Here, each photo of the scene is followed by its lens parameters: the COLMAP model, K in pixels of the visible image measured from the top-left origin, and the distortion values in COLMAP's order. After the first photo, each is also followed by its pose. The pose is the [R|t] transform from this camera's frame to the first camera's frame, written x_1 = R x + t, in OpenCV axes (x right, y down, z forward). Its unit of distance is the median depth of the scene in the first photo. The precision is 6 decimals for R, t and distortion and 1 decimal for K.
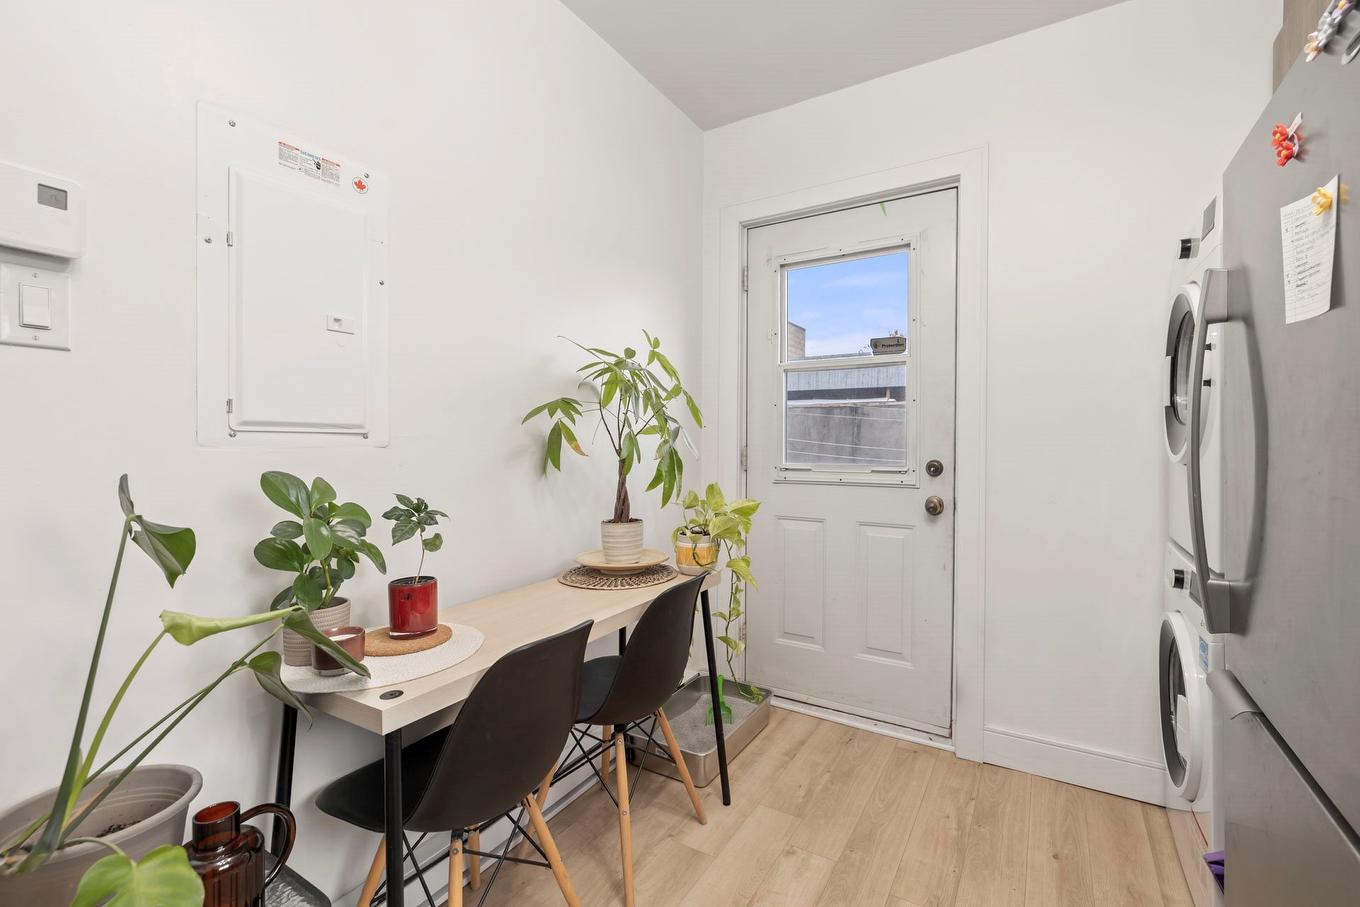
lens RADIAL K [[590.8, 0, 686.9], [0, 590.8, 448.3], [0, 0, 1]] dist [0.001592, -0.000528]
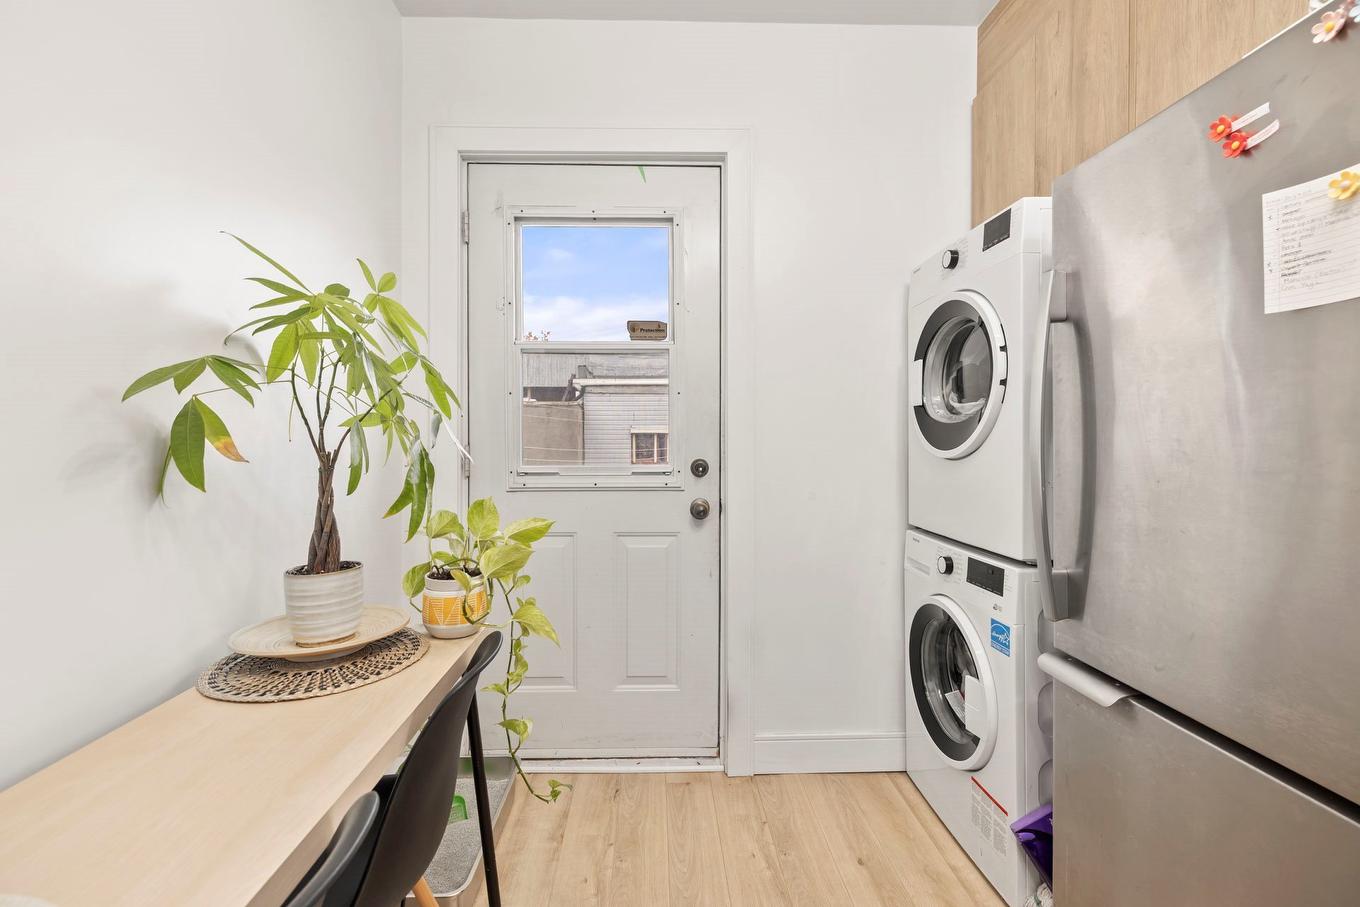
lens RADIAL K [[590.8, 0, 660.4], [0, 590.8, 449.1], [0, 0, 1]] dist [0.001592, -0.000528]
pose [[0.837755, -0.008714, 0.545977, -0.146317], [0.008301, 0.999960, 0.003222, 0.001069], [-0.545983, 0.001833, 0.837794, 0.290080]]
